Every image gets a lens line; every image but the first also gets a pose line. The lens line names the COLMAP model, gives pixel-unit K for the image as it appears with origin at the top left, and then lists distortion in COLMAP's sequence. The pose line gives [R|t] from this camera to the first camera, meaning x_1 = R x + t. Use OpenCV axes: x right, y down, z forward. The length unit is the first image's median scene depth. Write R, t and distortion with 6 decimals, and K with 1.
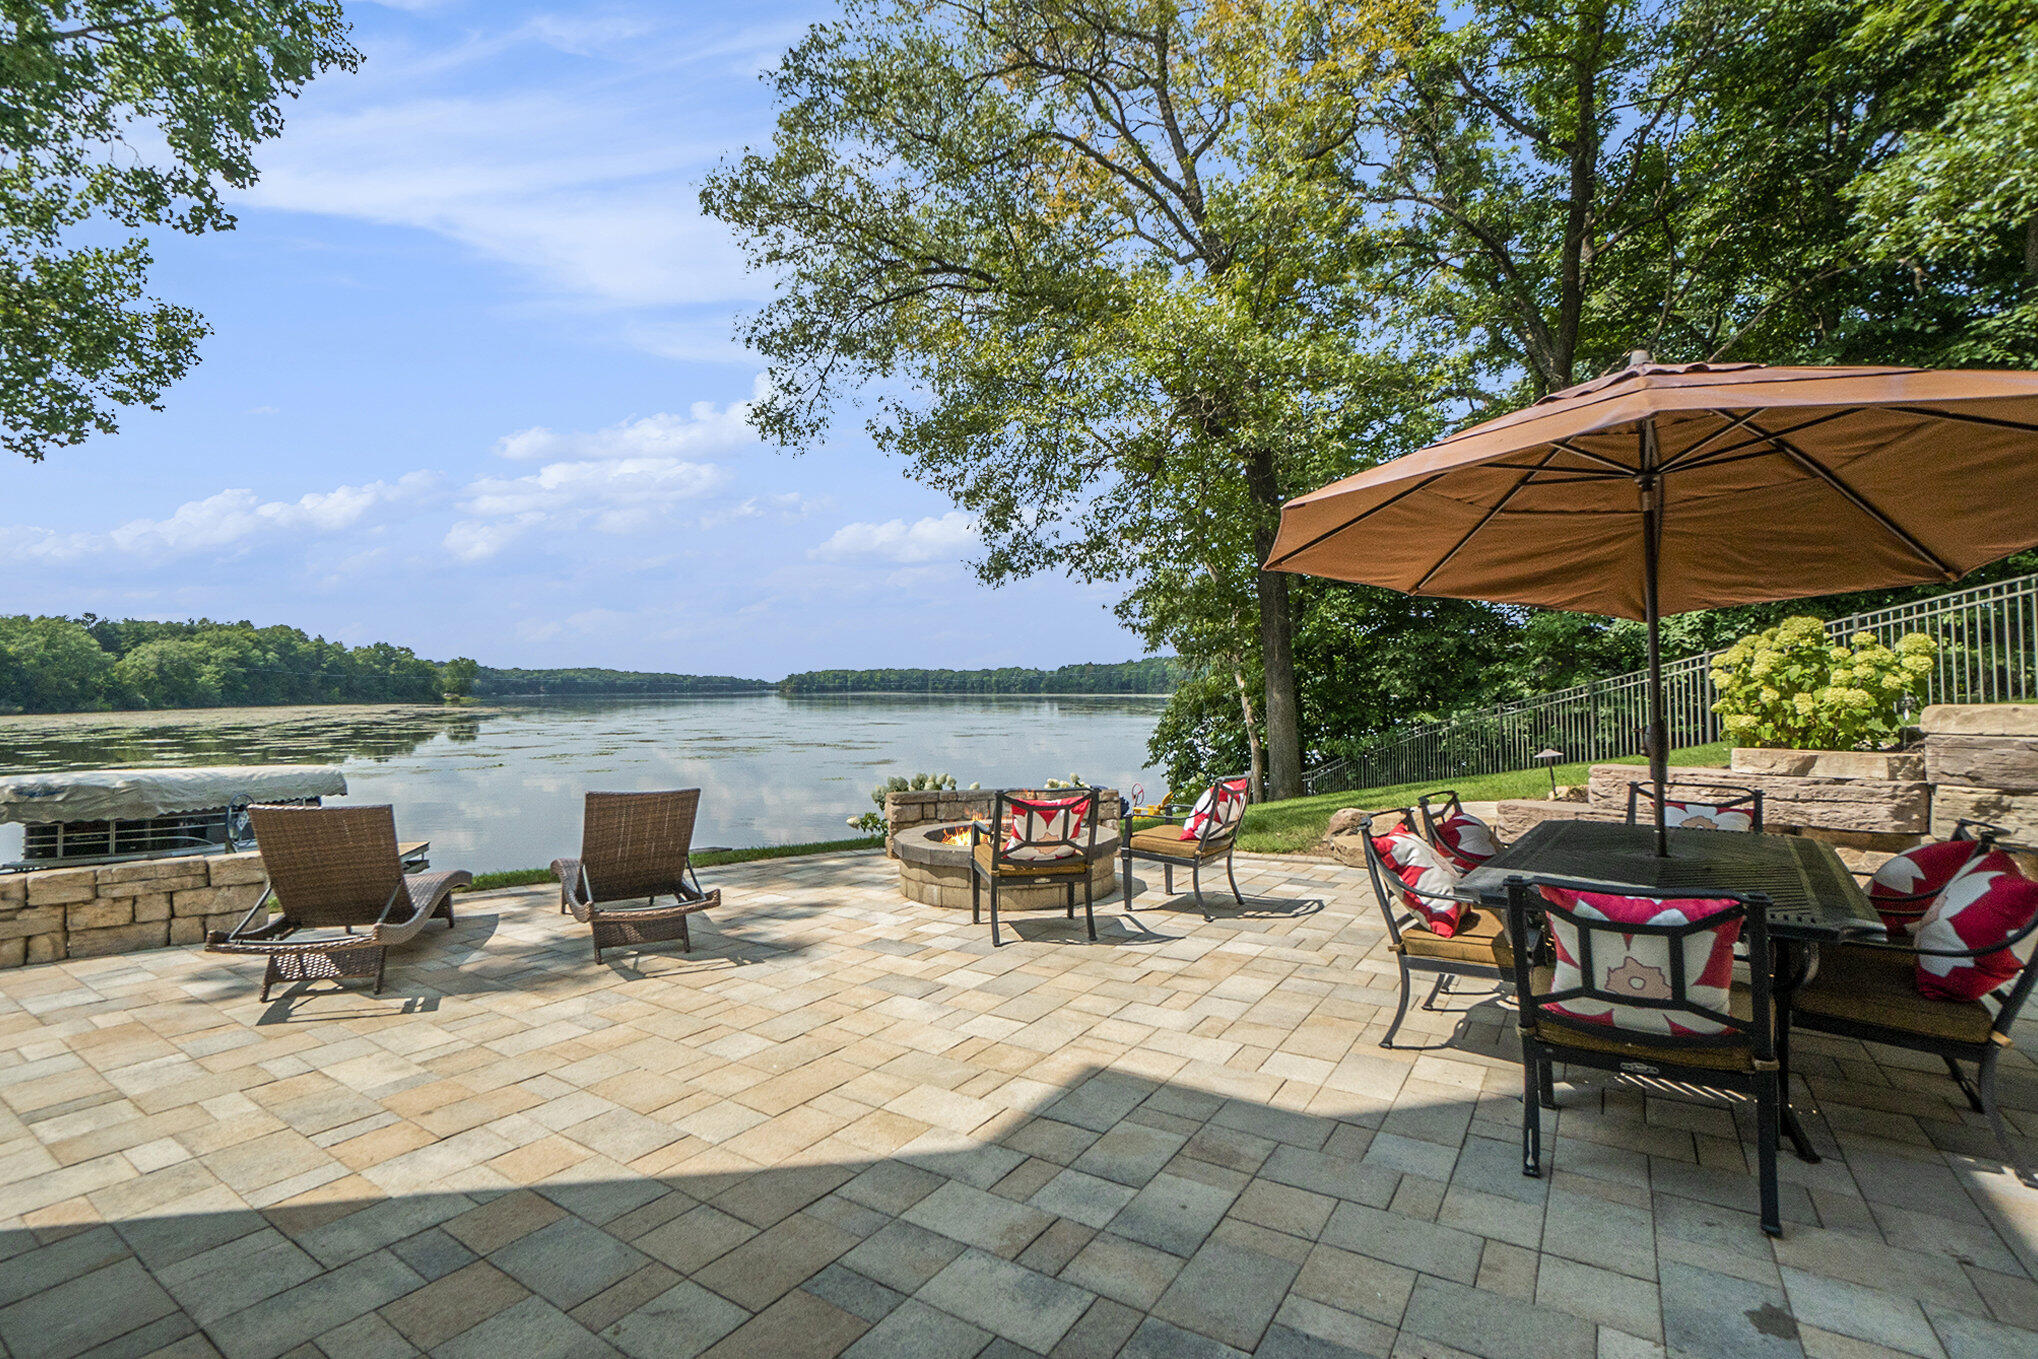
lens RADIAL K [[918.6, 0, 1019.0], [0, 918.6, 679.5], [0, 0, 1]] dist [-0.059268, 0.021225]
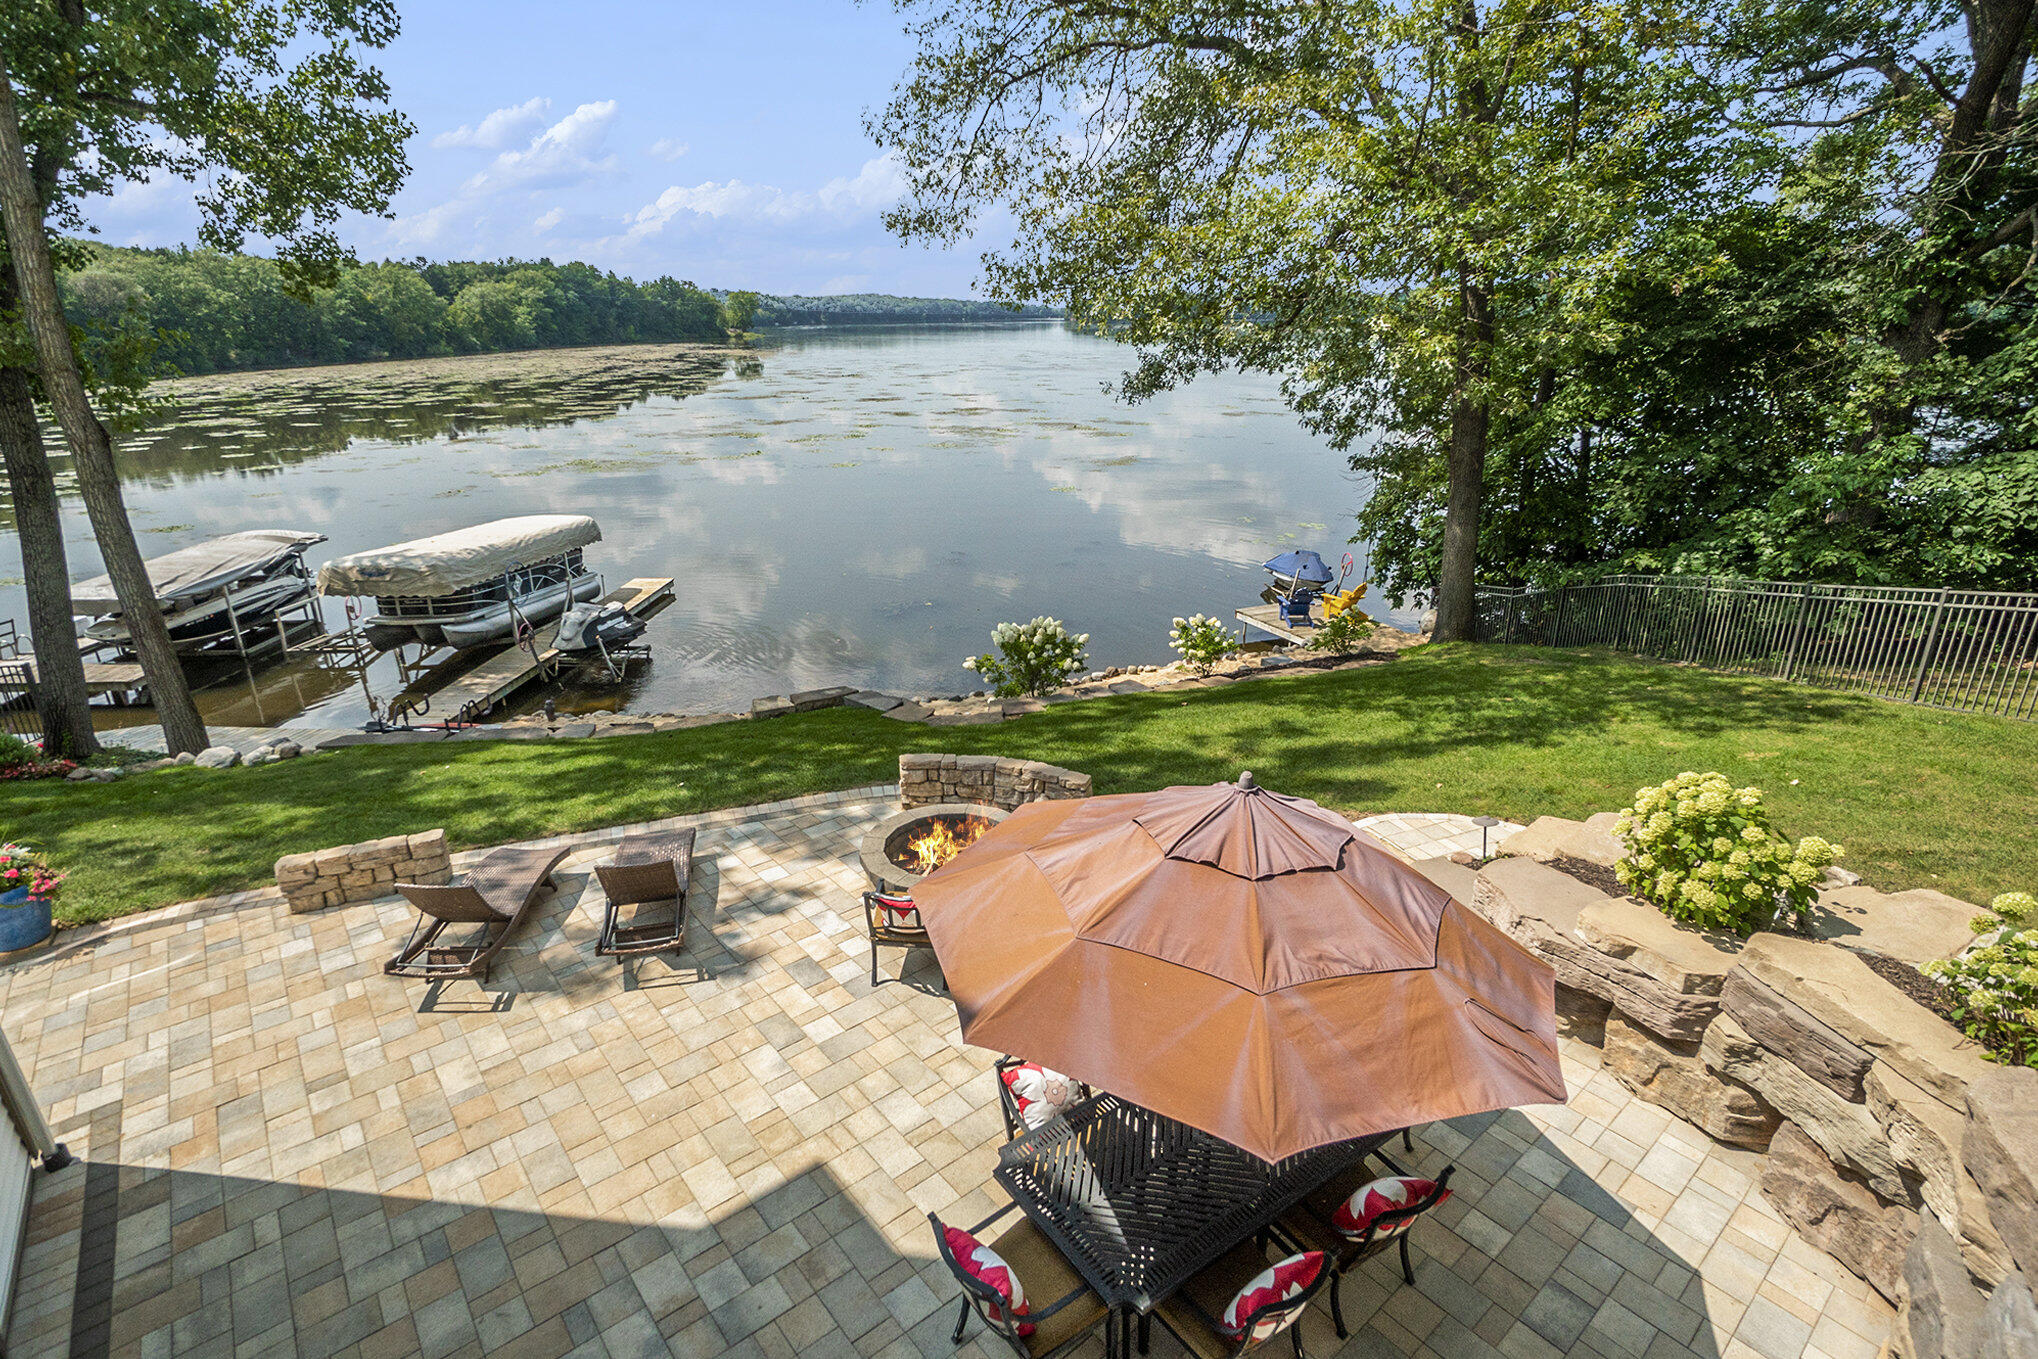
lens RADIAL K [[974.5, 0, 1019.0], [0, 974.5, 679.5], [0, 0, 1]] dist [-0.033973, 0.000340]
pose [[0.958559, 0.100187, -0.266697, 0.666528], [-0.001779, 0.938213, 0.346053, -0.818895], [0.284889, -0.331237, 0.899511, -0.138864]]
